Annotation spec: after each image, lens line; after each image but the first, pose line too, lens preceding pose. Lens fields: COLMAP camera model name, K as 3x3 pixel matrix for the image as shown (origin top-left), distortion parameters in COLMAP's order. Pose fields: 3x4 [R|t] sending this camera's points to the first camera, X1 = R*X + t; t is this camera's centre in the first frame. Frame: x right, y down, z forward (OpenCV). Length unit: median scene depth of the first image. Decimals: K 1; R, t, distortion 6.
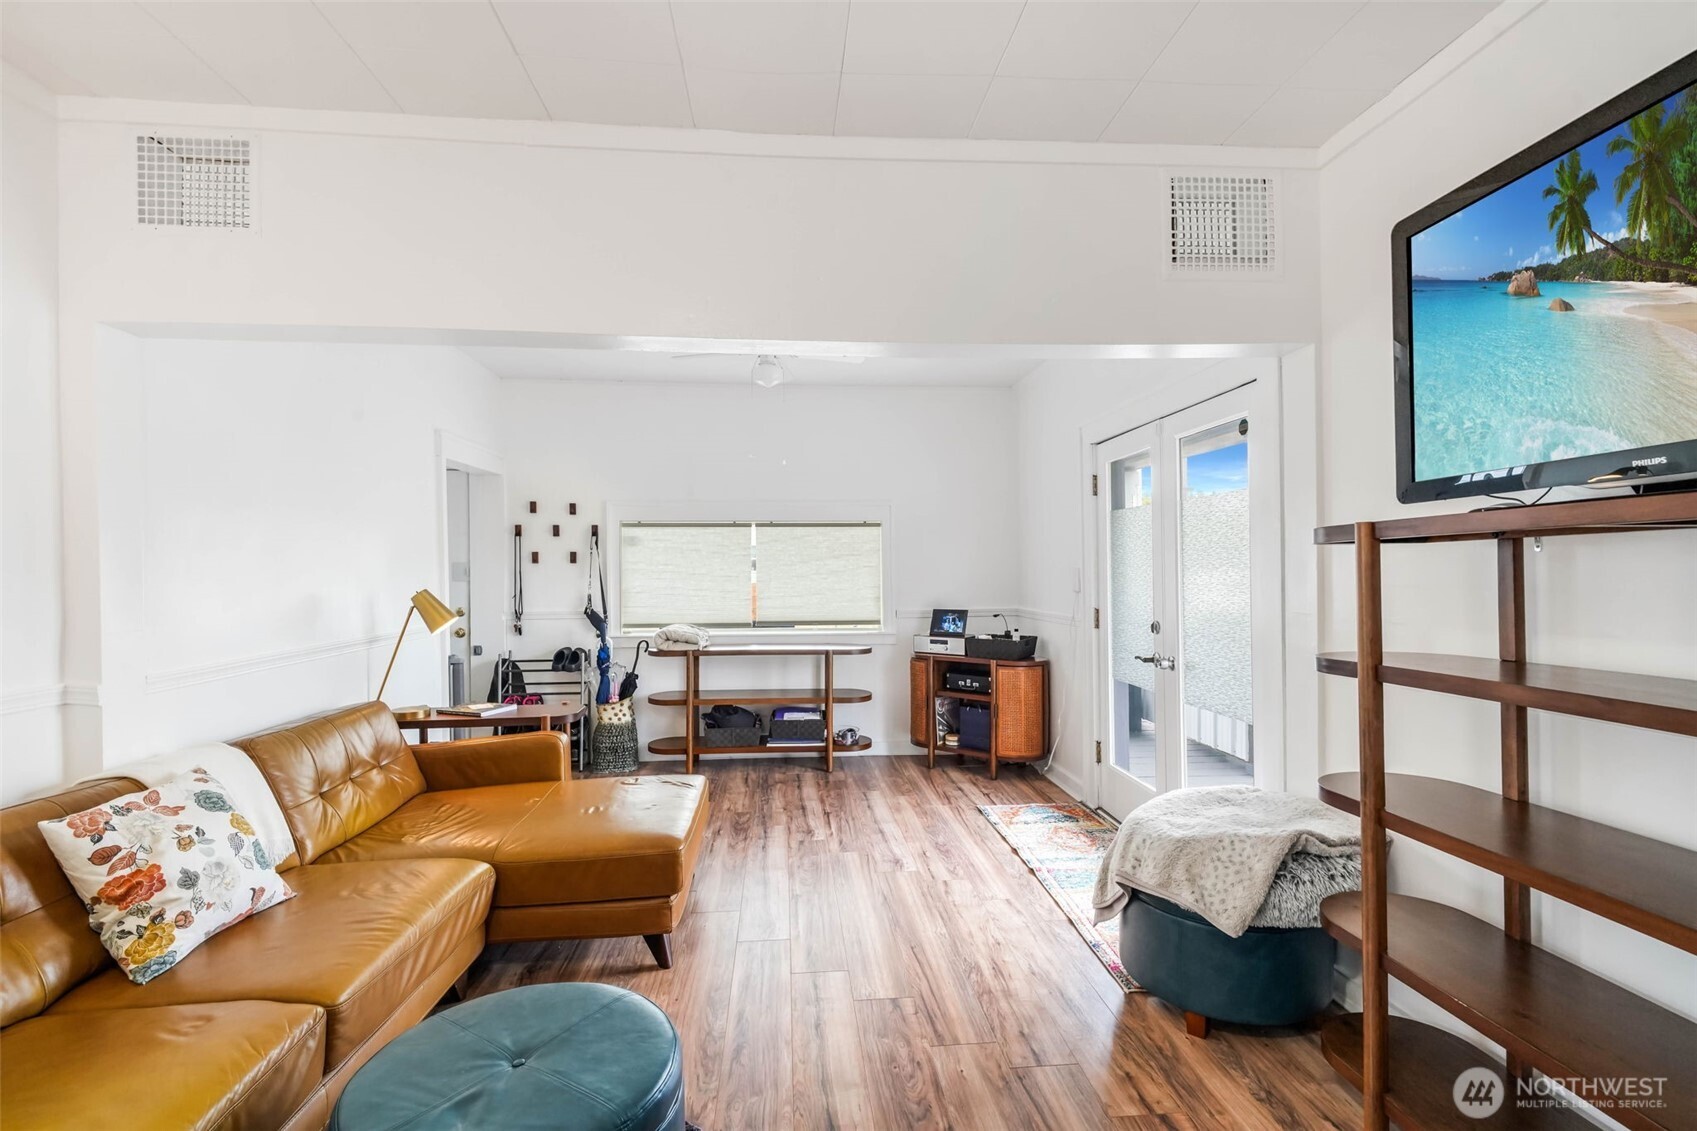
lens RADIAL K [[791.4, 0, 853.7], [0, 791.4, 572.9], [0, 0, 1]] dist [-0.006667, 0.000236]
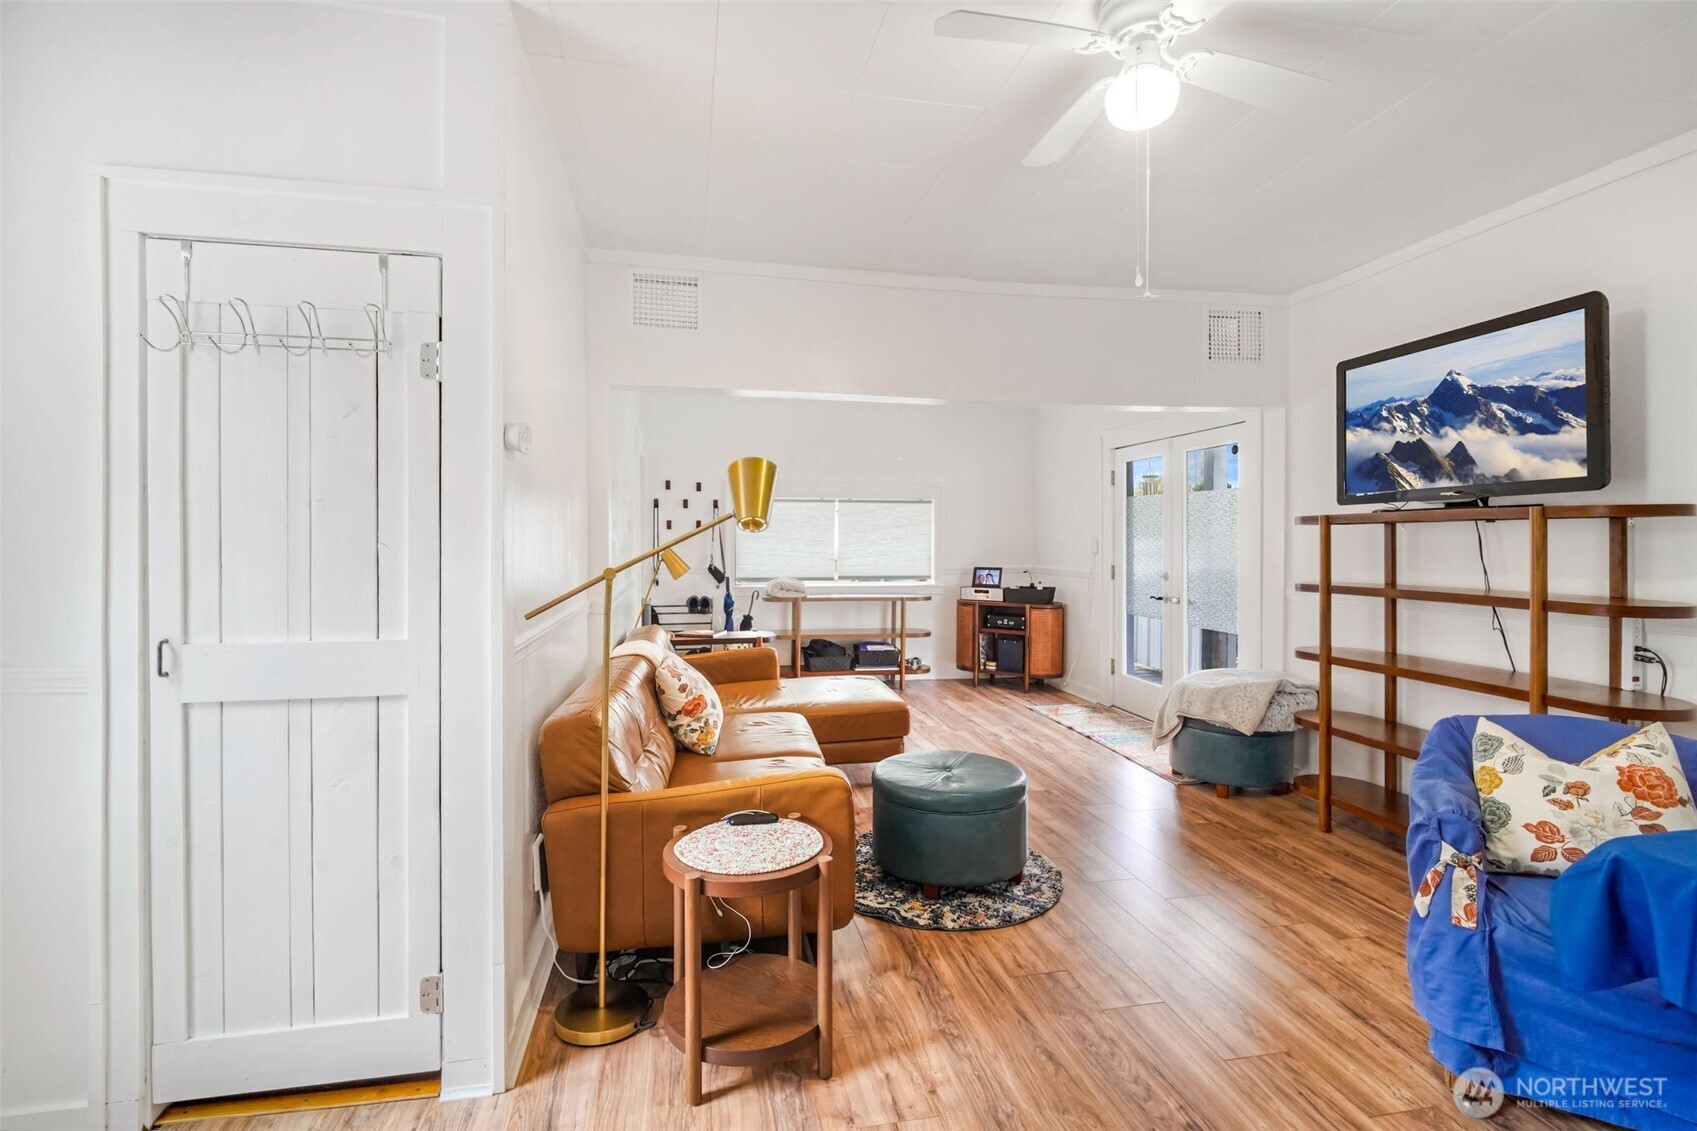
lens RADIAL K [[791.4, 0, 844.9], [0, 791.4, 549.9], [0, 0, 1]] dist [-0.006667, 0.000236]
pose [[0.995008, 0.005539, 0.099639, -0.259537], [-0.006794, 0.999902, 0.012254, 0.003510], [-0.099561, -0.012870, 0.994948, -0.298884]]
